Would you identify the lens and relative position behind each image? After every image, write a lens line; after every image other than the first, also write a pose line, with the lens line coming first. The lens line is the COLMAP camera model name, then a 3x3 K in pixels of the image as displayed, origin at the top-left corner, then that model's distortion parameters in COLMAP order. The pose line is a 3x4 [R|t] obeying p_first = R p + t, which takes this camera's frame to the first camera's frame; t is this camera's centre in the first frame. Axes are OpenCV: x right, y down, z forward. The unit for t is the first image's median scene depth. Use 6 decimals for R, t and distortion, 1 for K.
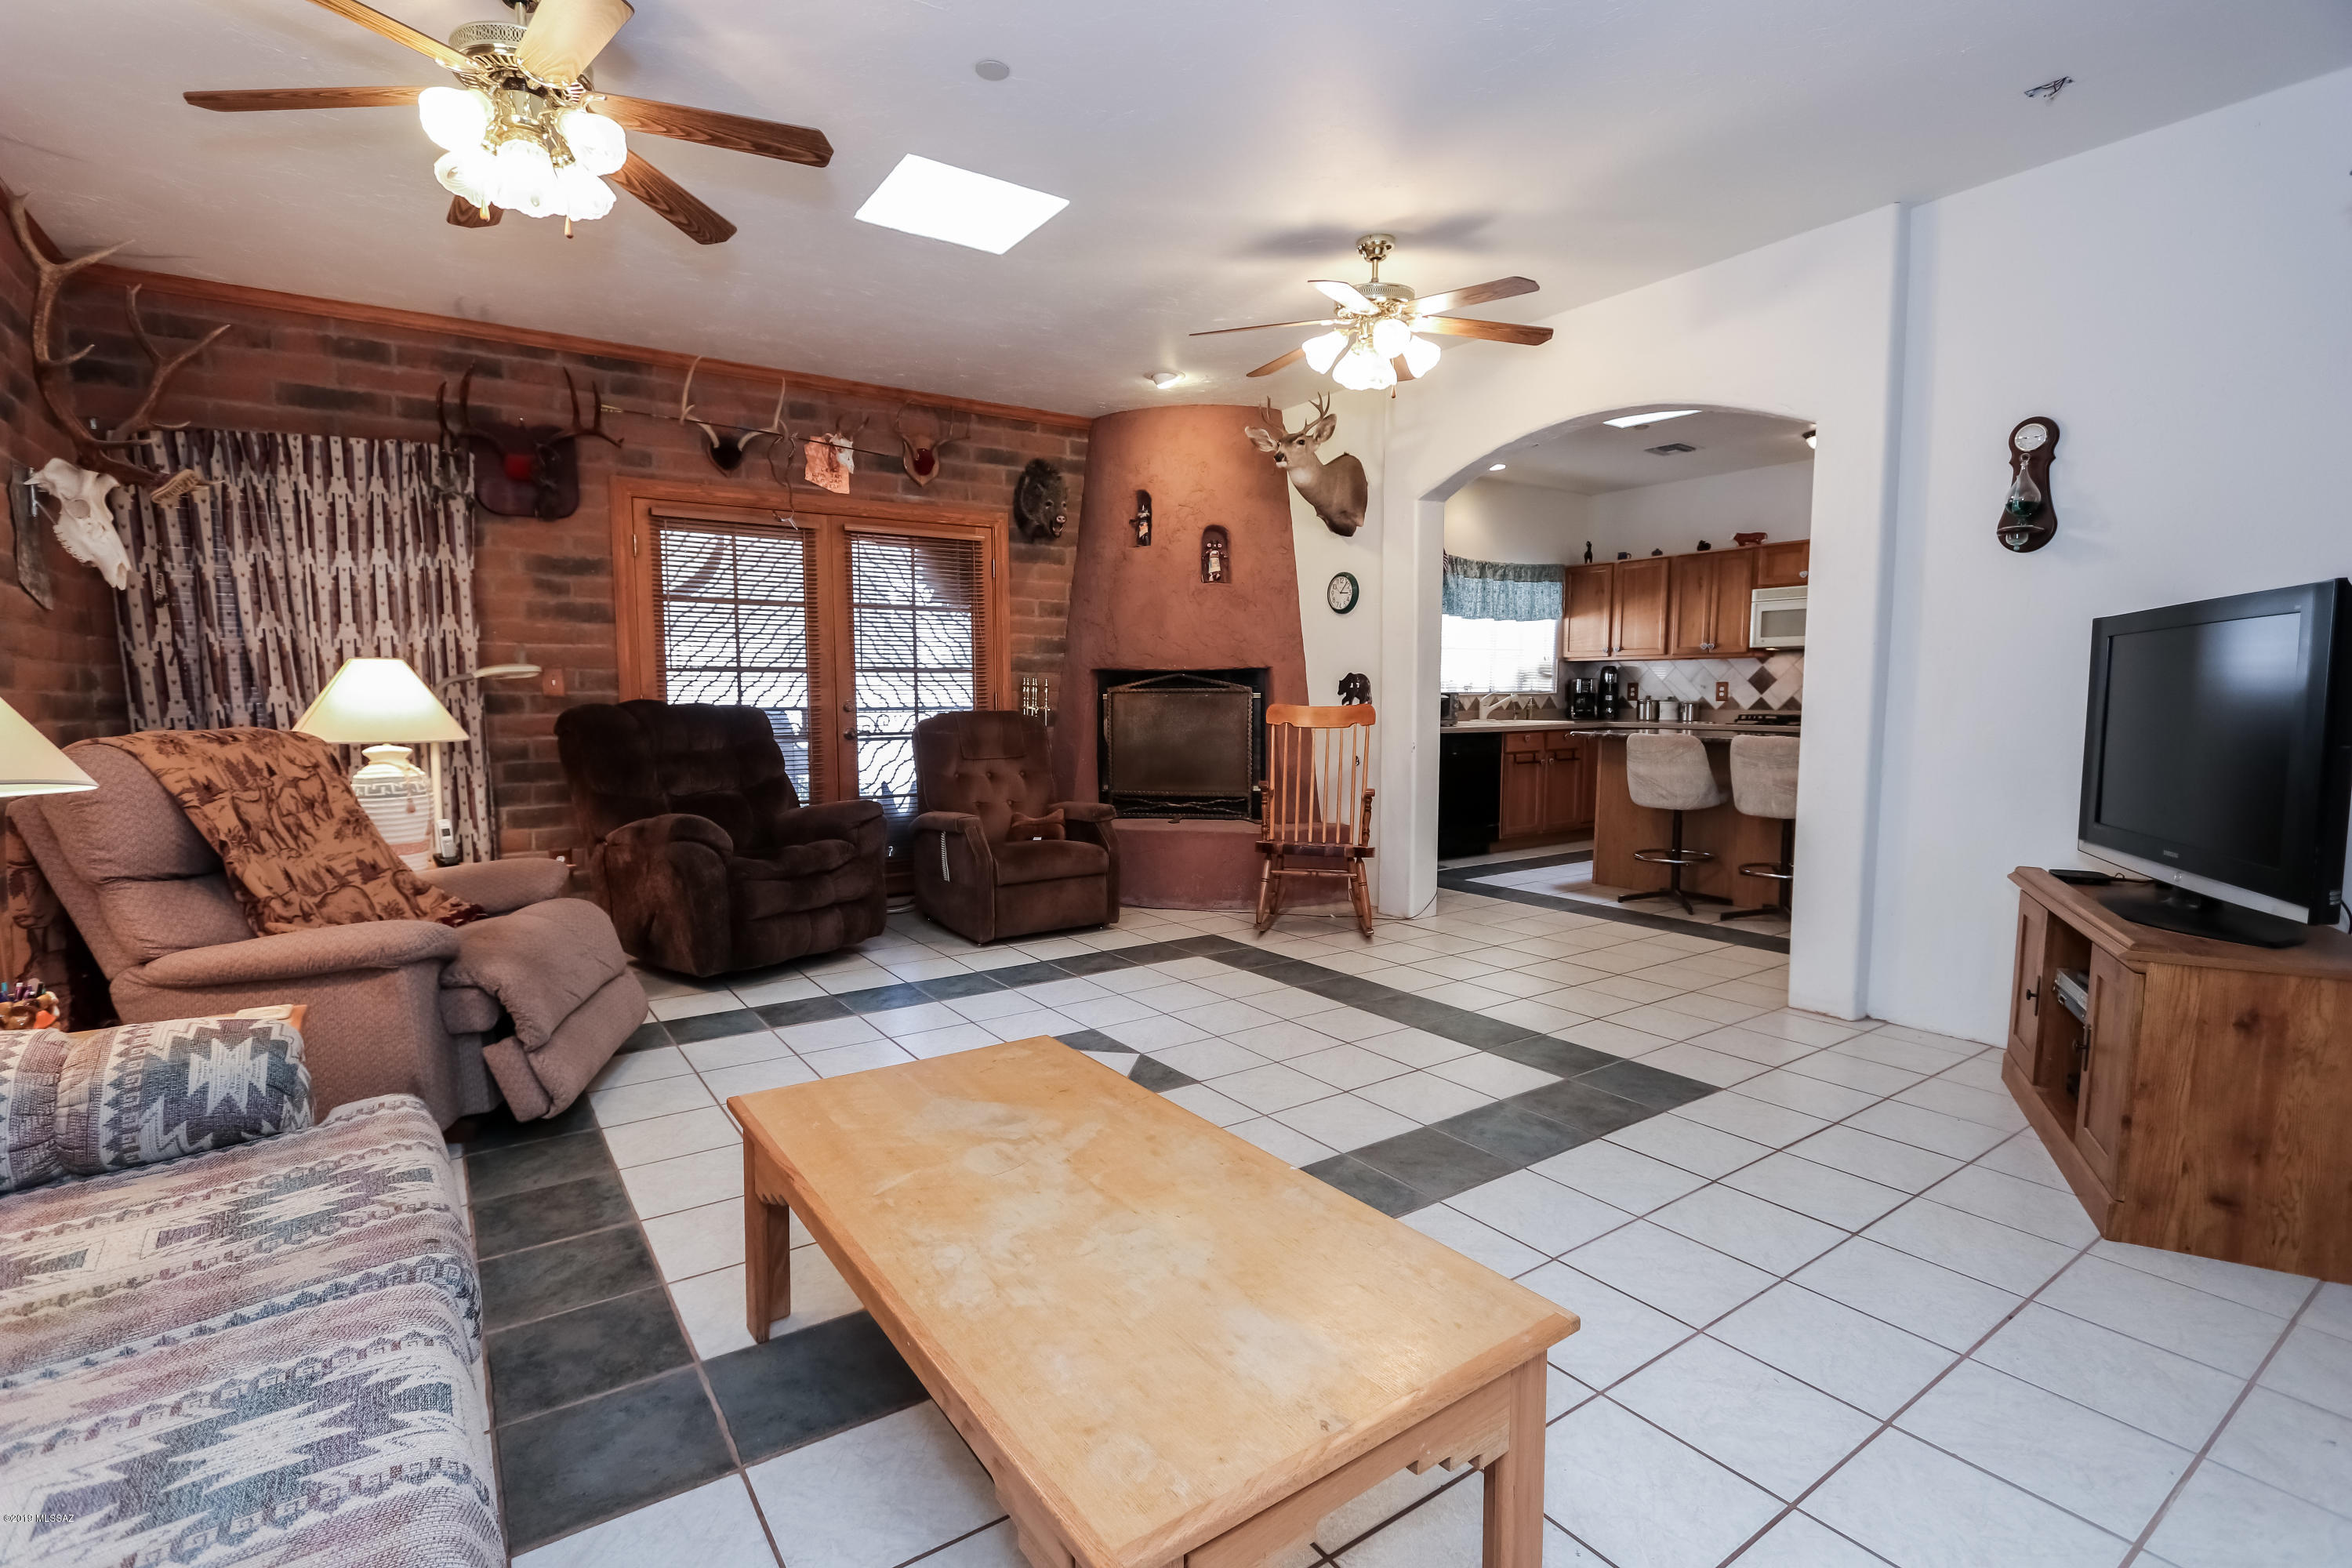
lens RADIAL K [[1087.1, 0, 1148.3], [0, 1087.1, 790.9], [0, 0, 1]] dist [-0.012491, -0.000422]
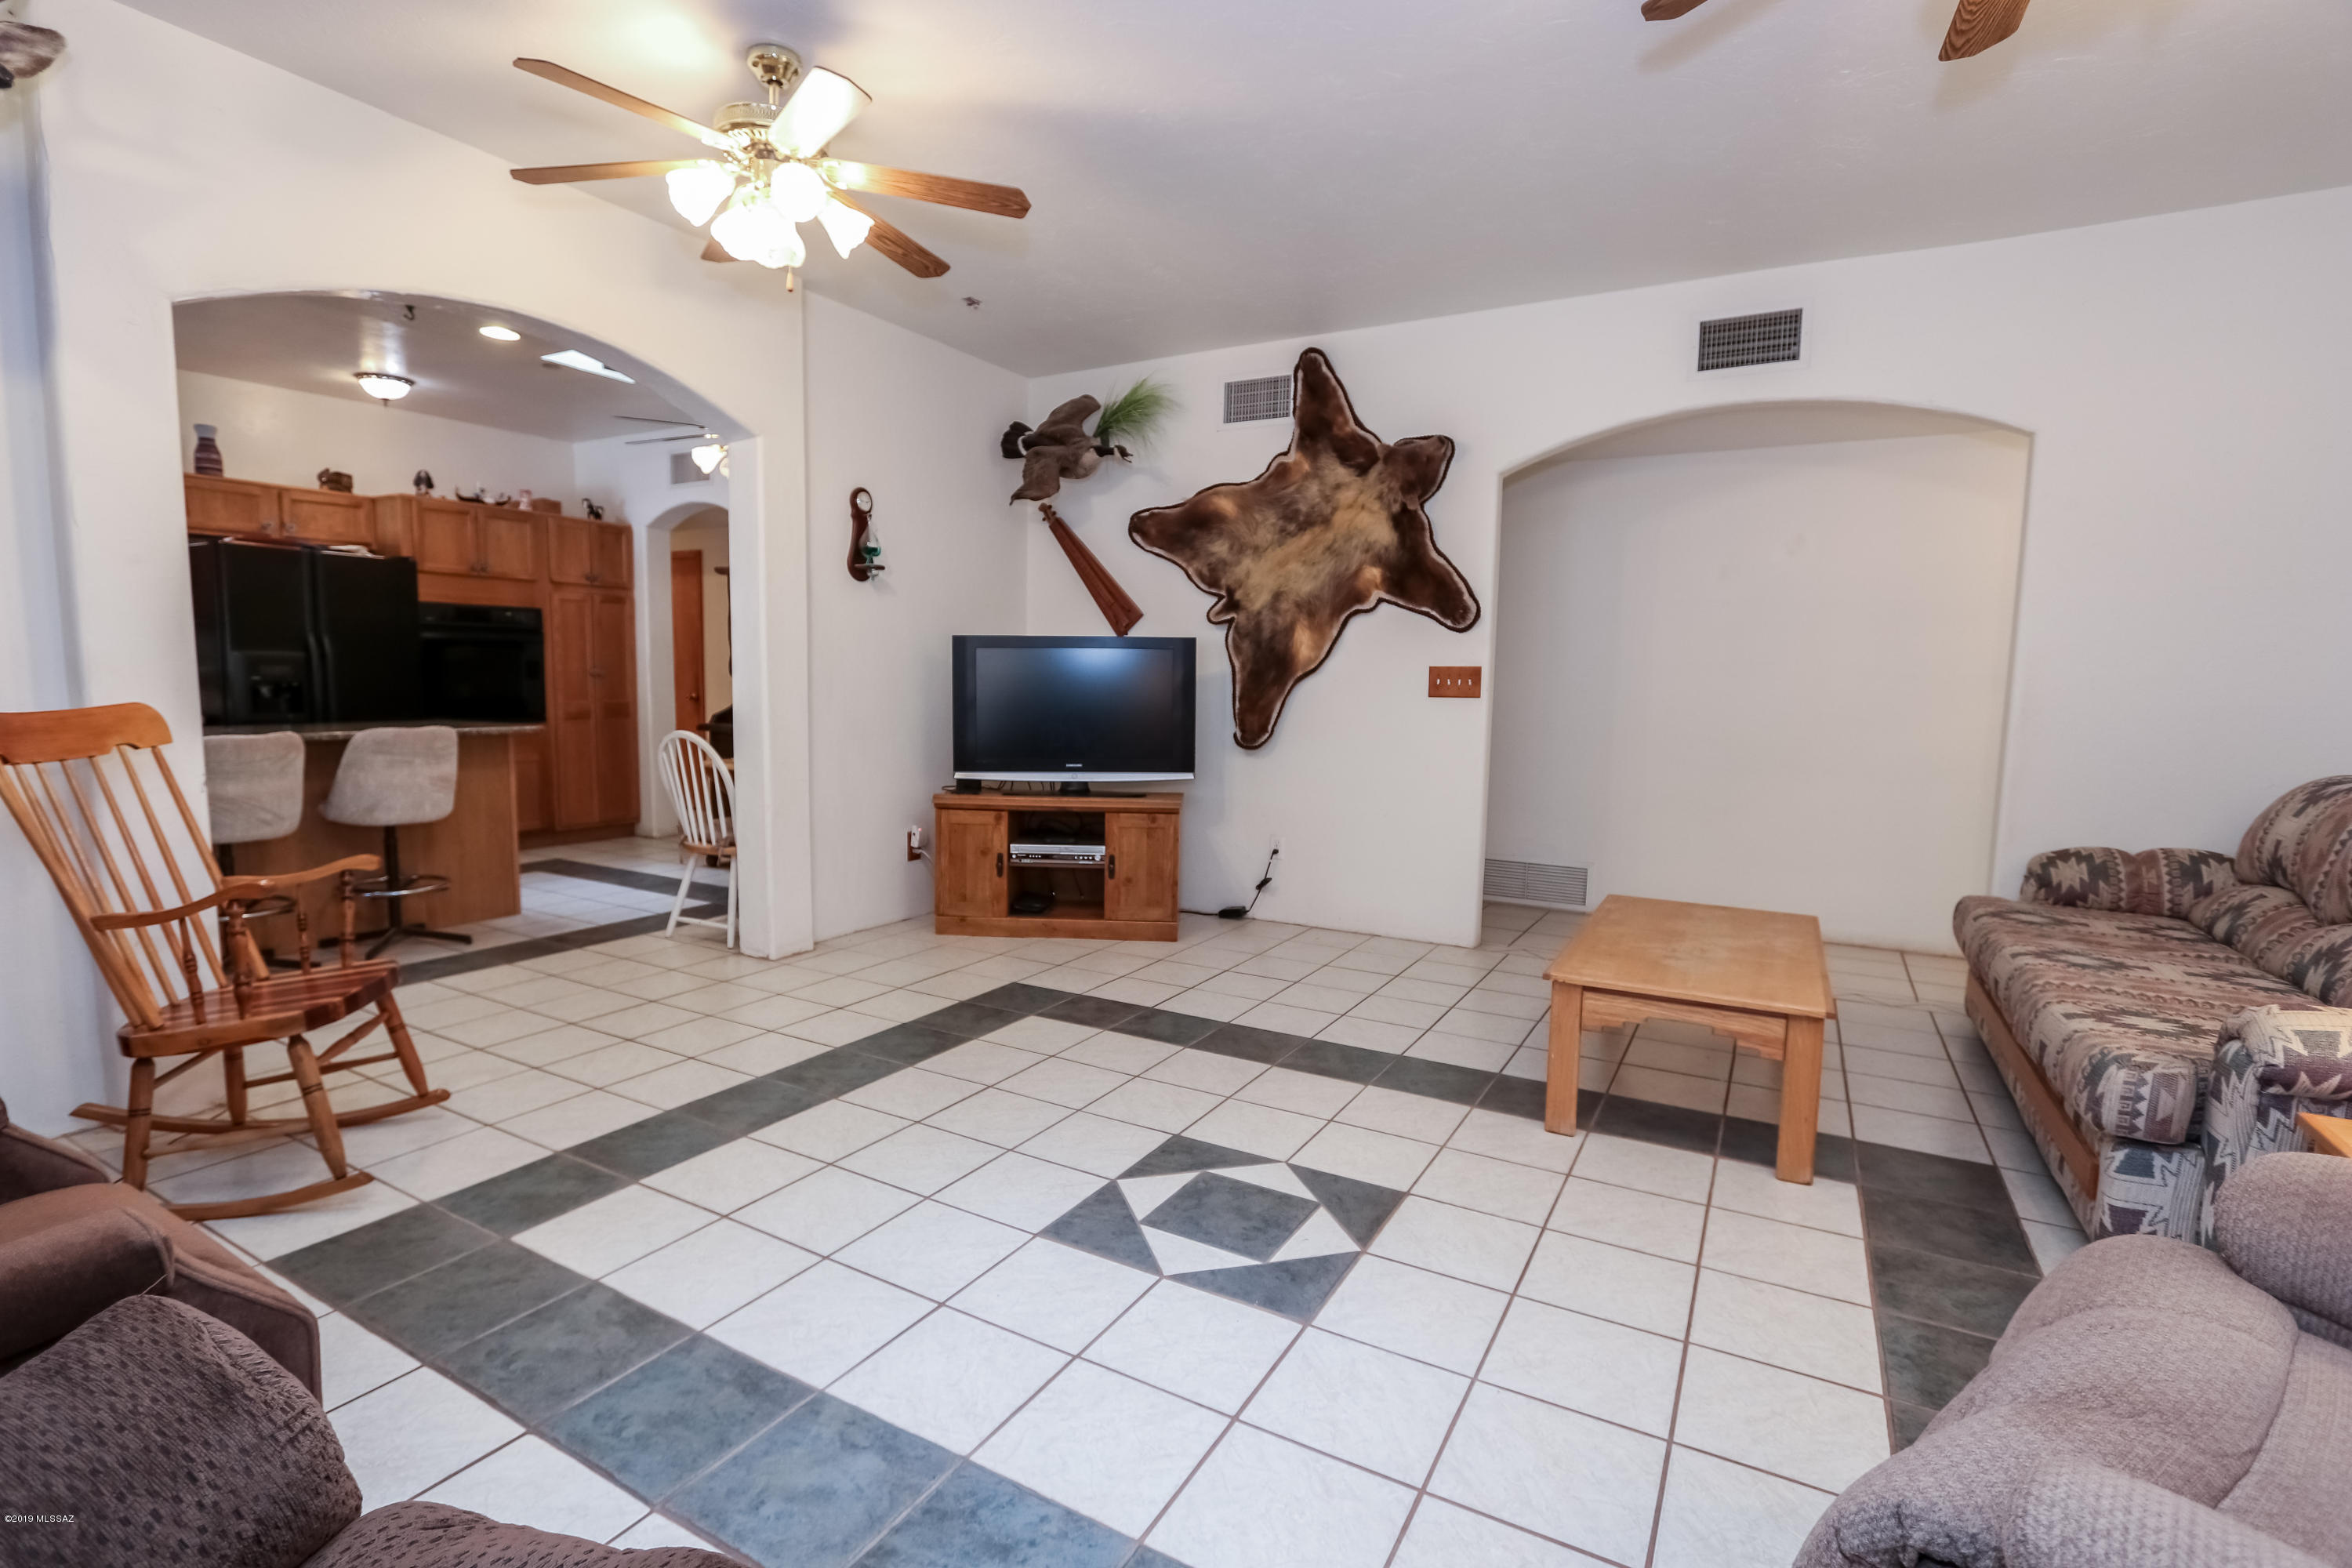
lens RADIAL K [[1087.1, 0, 1167.3], [0, 1087.1, 788.6], [0, 0, 1]] dist [-0.012491, -0.000422]
pose [[-0.437953, -0.096409, 0.893813, -0.514445], [0.066307, 0.988061, 0.139065, -0.094293], [-0.896549, 0.120170, -0.426331, 0.983195]]
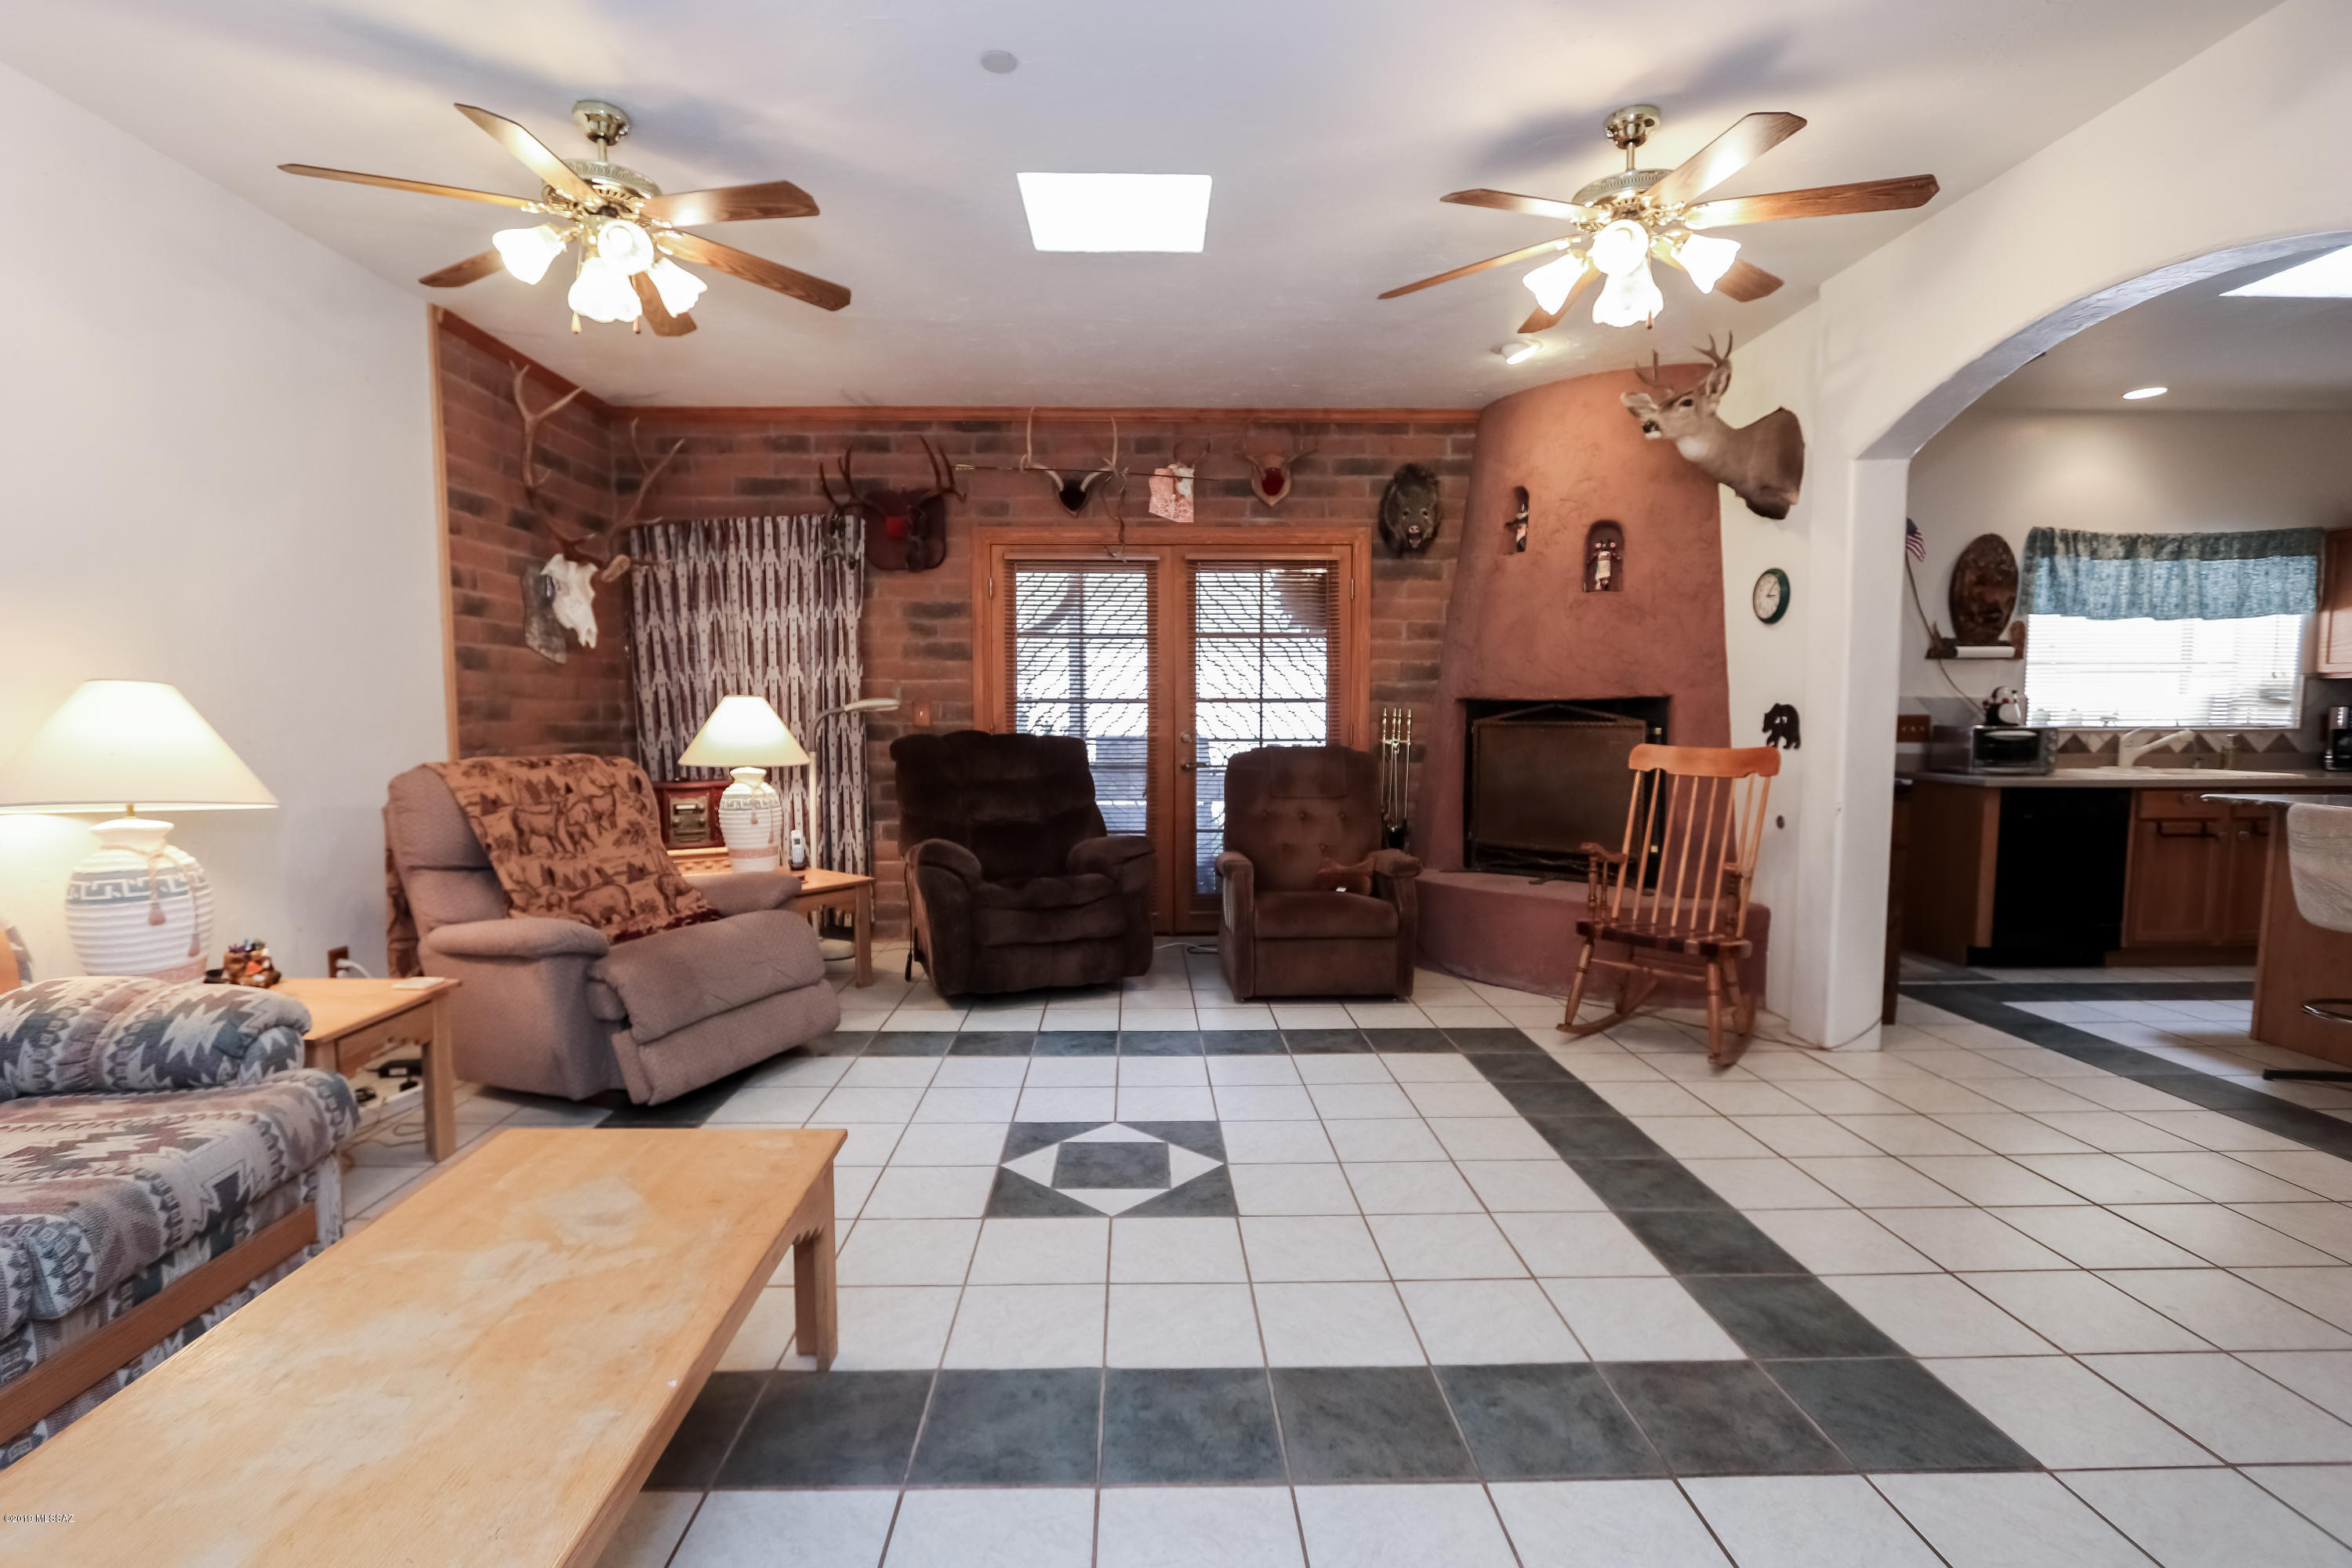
lens RADIAL K [[1087.1, 0, 1158.0], [0, 1087.1, 794.2], [0, 0, 1]] dist [-0.012491, -0.000422]
pose [[0.837336, 0.044287, -0.544891, 0.311551], [-0.052002, 0.998646, 0.001256, -0.033782], [0.544209, 0.027284, 0.838506, 0.201741]]
